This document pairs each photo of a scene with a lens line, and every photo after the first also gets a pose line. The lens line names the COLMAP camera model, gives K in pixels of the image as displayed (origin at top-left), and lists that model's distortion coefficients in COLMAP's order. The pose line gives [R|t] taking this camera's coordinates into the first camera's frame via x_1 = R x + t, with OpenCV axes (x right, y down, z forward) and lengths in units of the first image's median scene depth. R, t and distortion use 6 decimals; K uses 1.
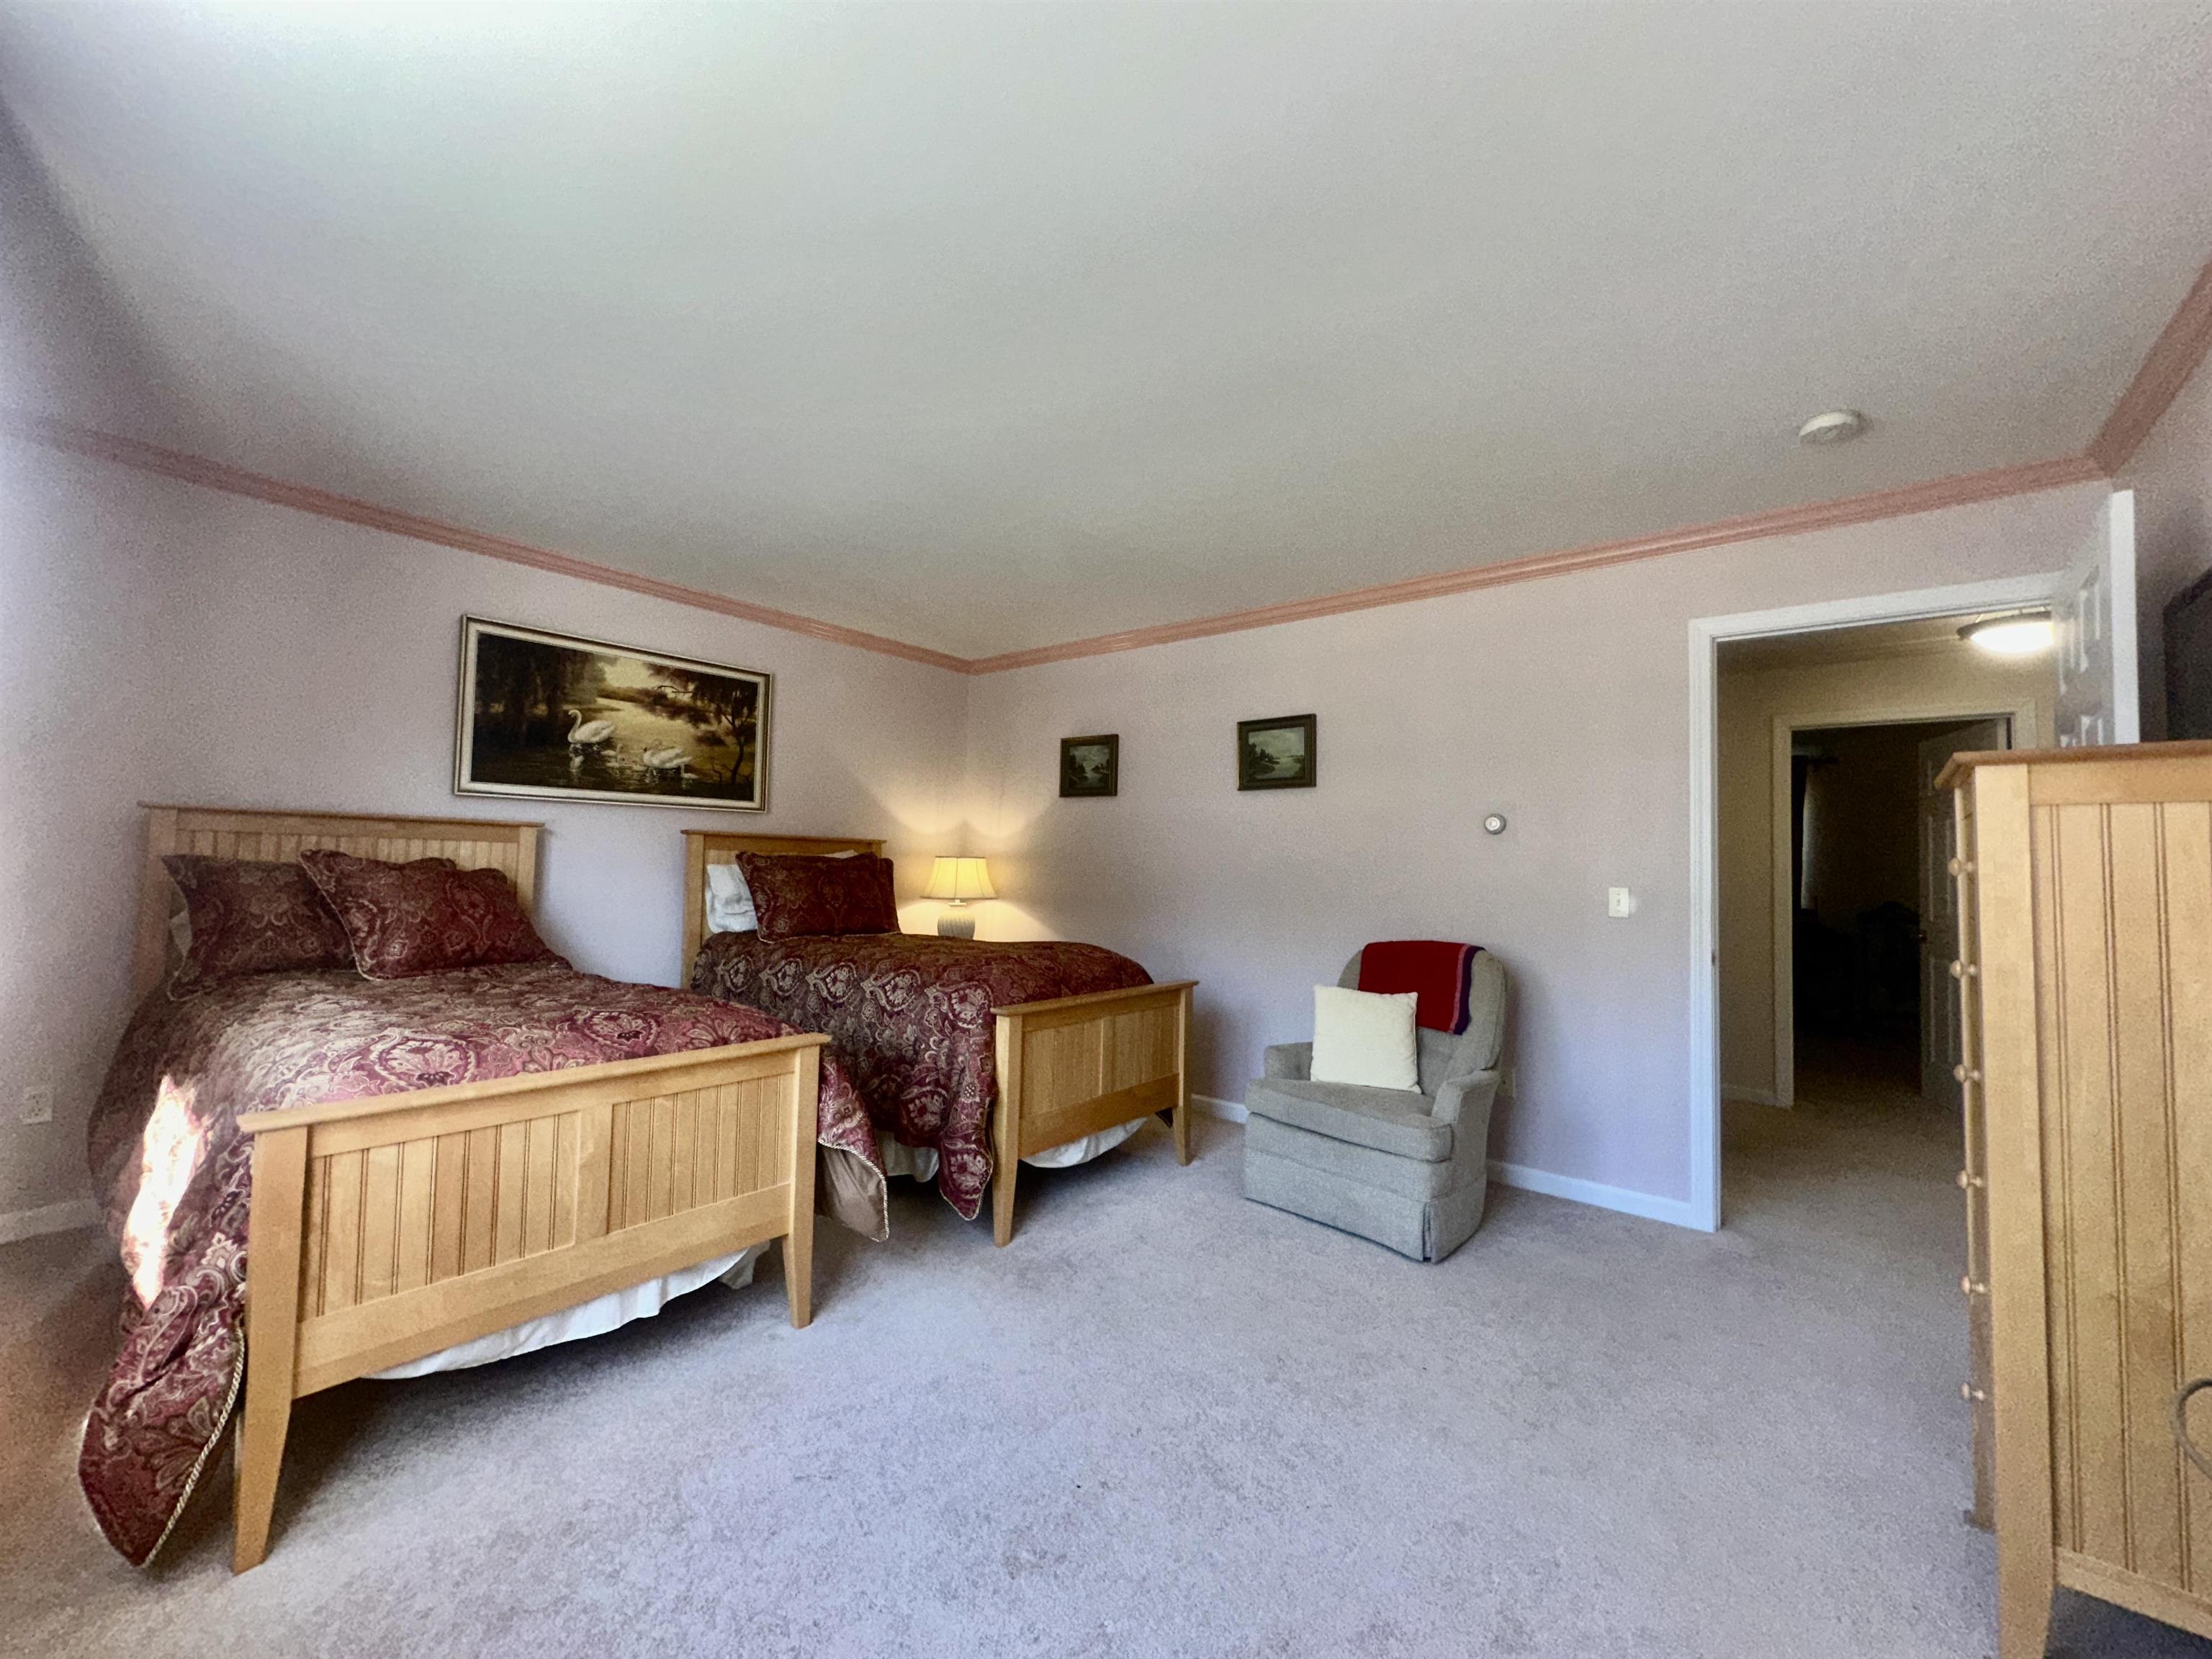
lens RADIAL K [[886.1, 0, 1109.1], [0, 886.1, 830.3], [0, 0, 1]] dist [-0.004542, 0.001289]
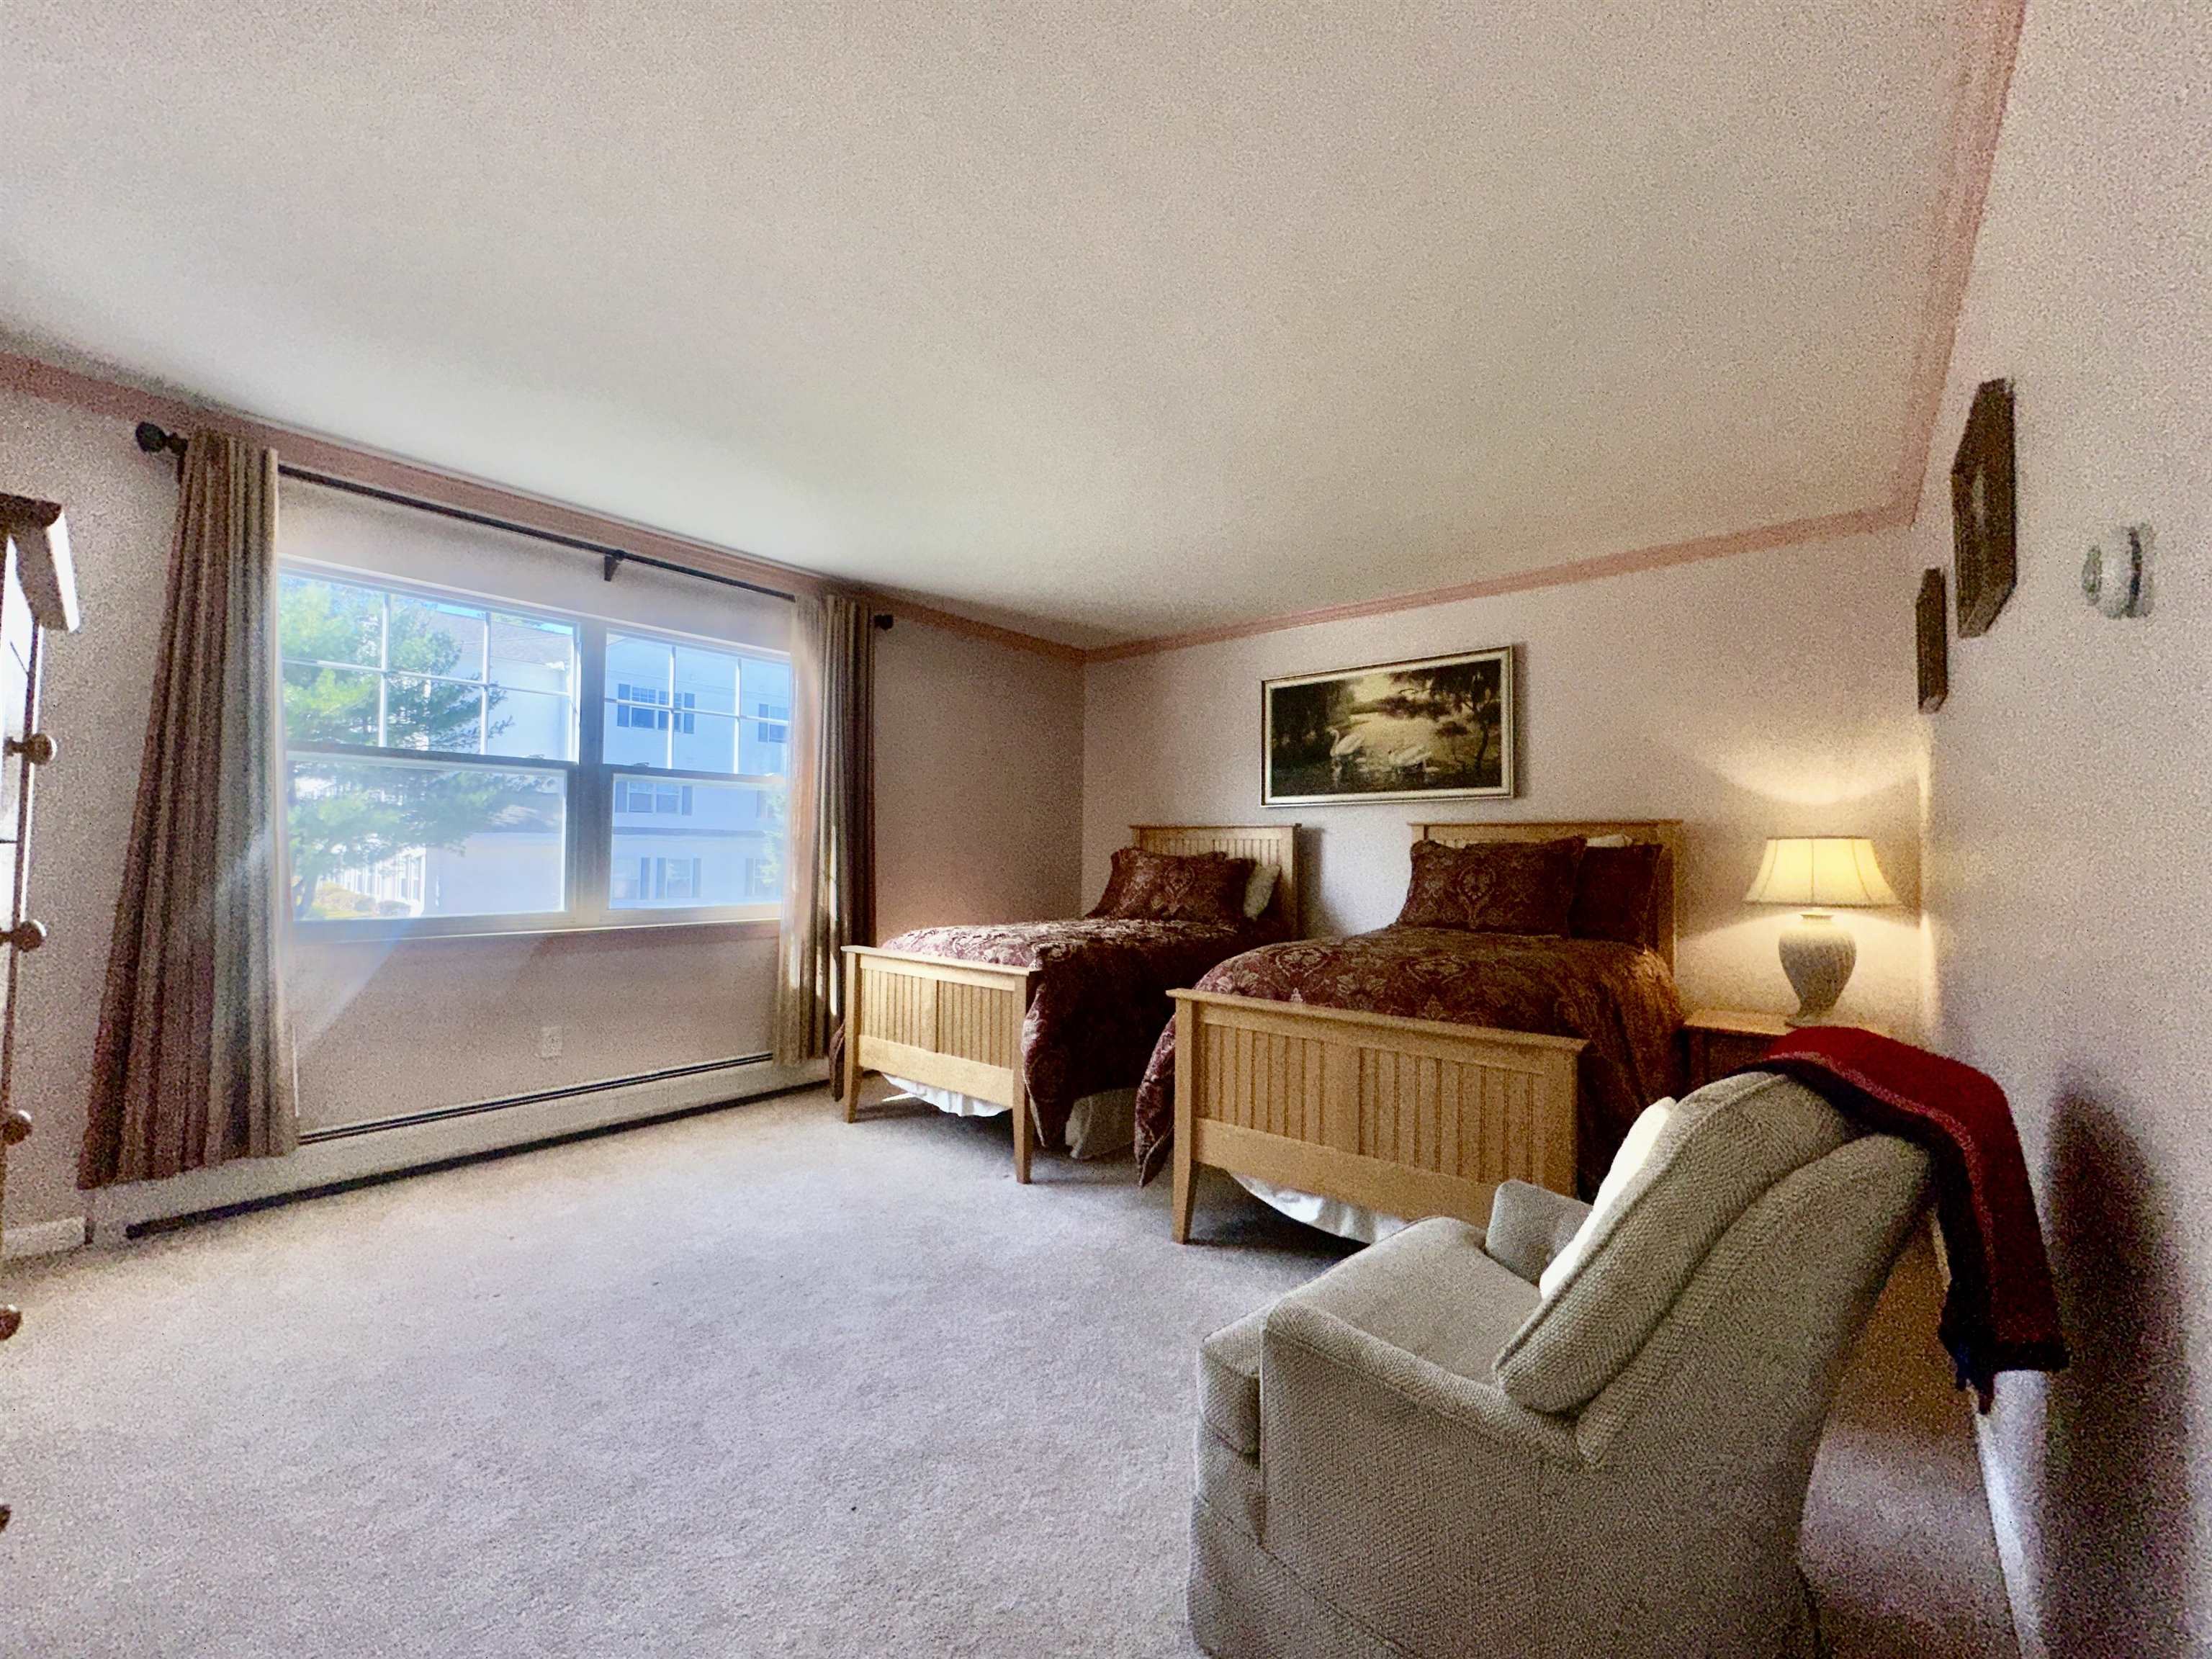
lens RADIAL K [[886.1, 0, 1108.7], [0, 886.1, 832.3], [0, 0, 1]] dist [-0.004542, 0.001289]
pose [[-0.014951, -0.050815, -0.998596, 0.582024], [0.029300, 0.998257, -0.051236, 0.055601], [0.999459, -0.030024, -0.013437, 0.660818]]
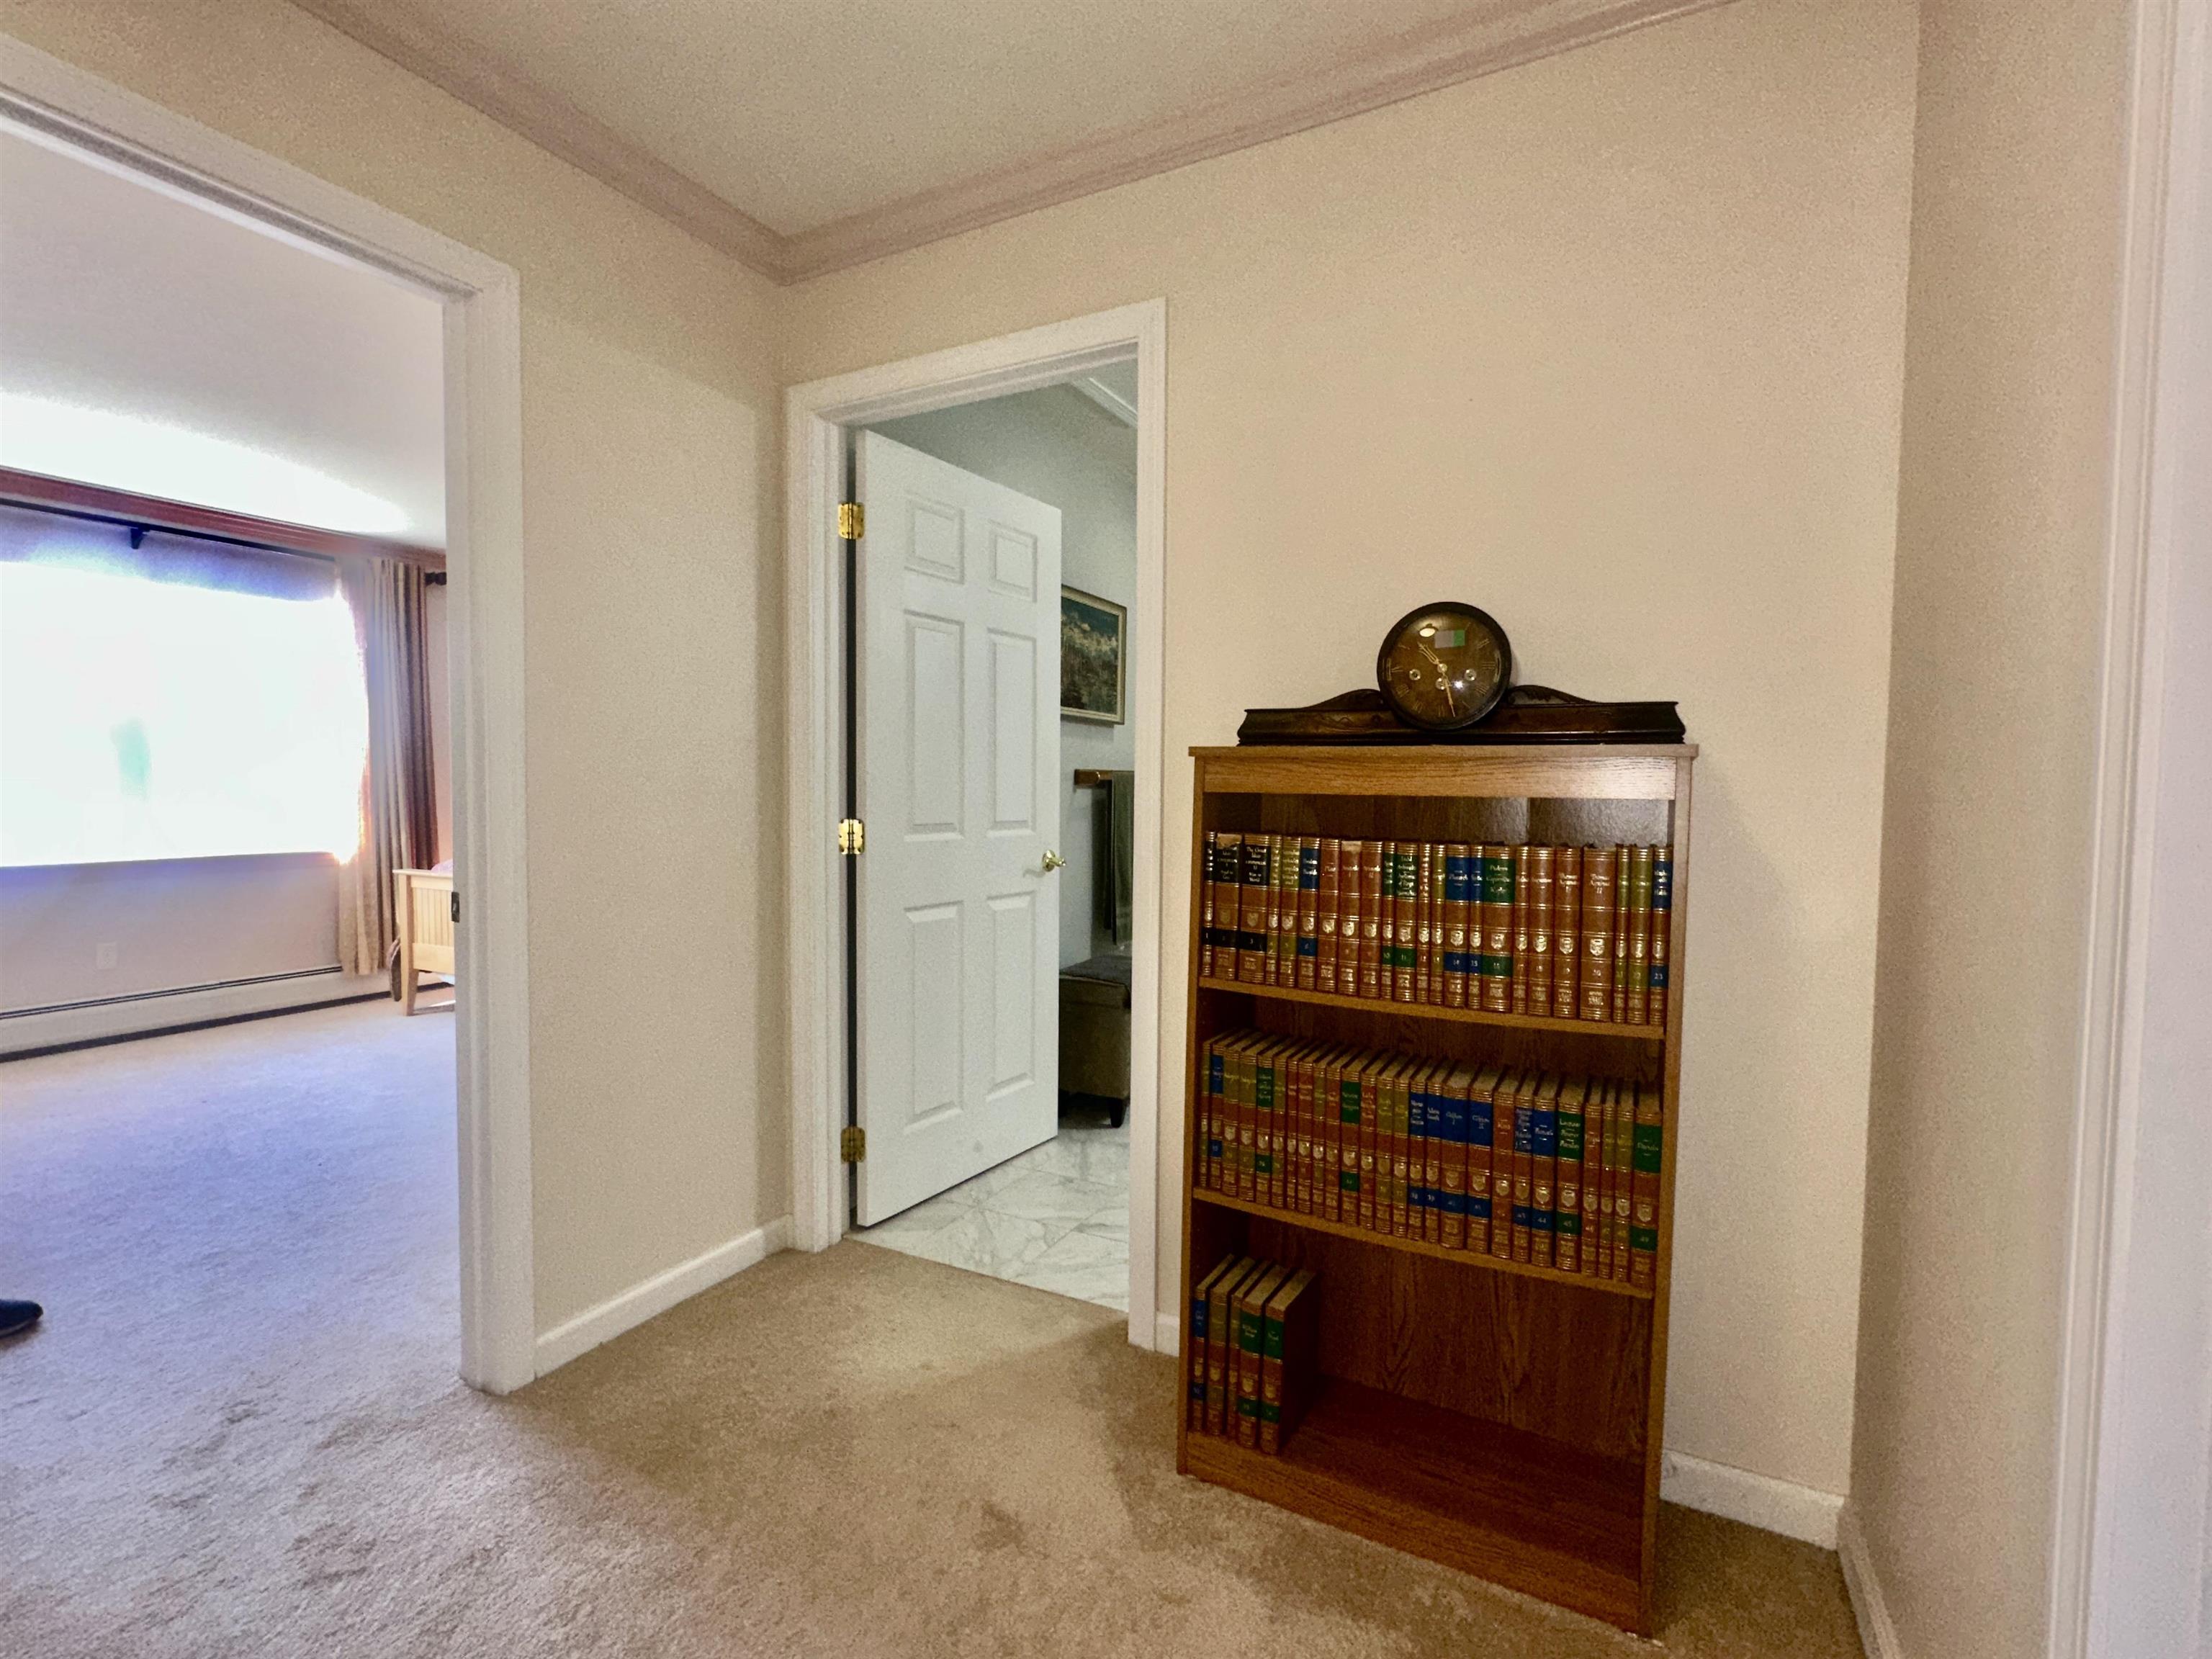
lens RADIAL K [[1010.8, 0, 1107.2], [0, 1010.8, 830.6], [0, 0, 1]] dist [0.000109, -0.000134]
pose [[0.208707, 0.030953, -0.977488, 1.040752], [0.031685, 0.998760, 0.038392, 0.051281], [0.977465, -0.038984, 0.207468, 0.959129]]
